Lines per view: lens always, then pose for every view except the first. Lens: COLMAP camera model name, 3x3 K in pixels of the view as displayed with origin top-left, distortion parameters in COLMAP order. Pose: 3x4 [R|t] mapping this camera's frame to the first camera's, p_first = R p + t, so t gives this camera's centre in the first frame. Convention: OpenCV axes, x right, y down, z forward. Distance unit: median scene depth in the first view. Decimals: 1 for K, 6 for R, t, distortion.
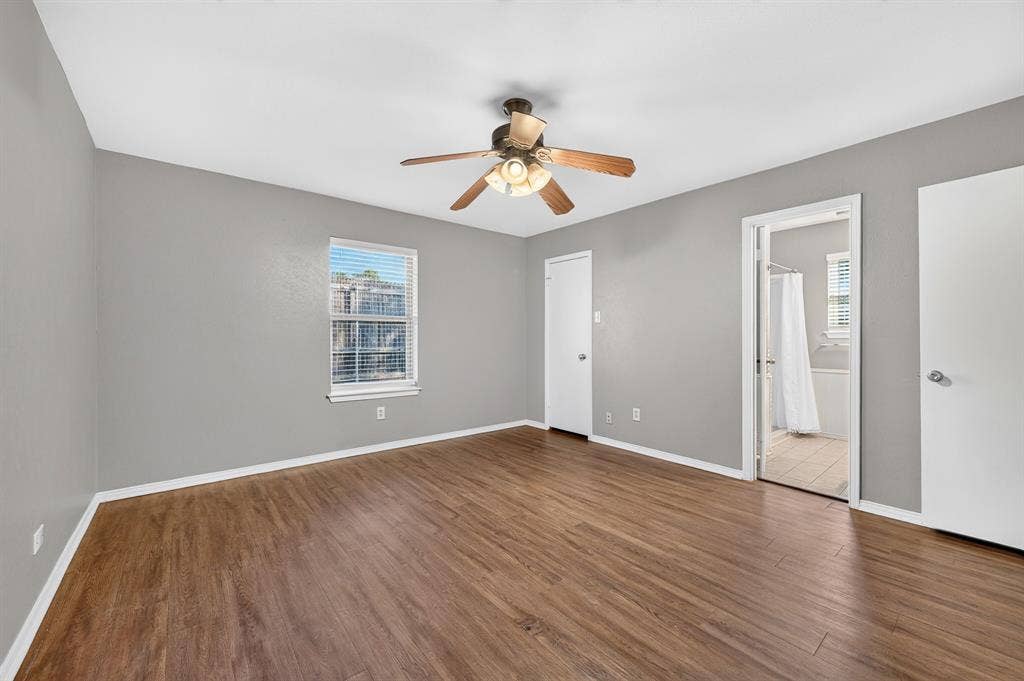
lens RADIAL K [[404.4, 0, 511.8], [0, 404.4, 346.9], [0, 0, 1]] dist [-0.002428, -0.000335]
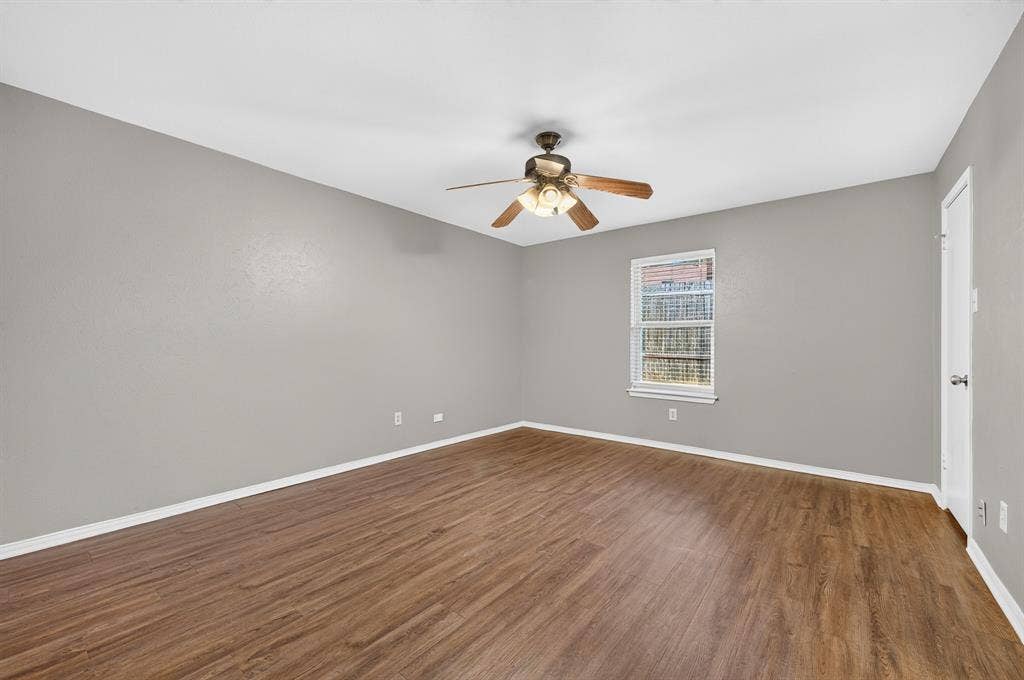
lens RADIAL K [[401.6, 0, 512.0], [0, 401.6, 340.0], [0, 0, 1]] dist [0.001239, 0.000116]
pose [[0.205858, -0.009160, -0.978539, 1.055817], [-0.027793, 0.999498, -0.015203, -0.003280], [0.978187, 0.030327, 0.205500, 0.639968]]
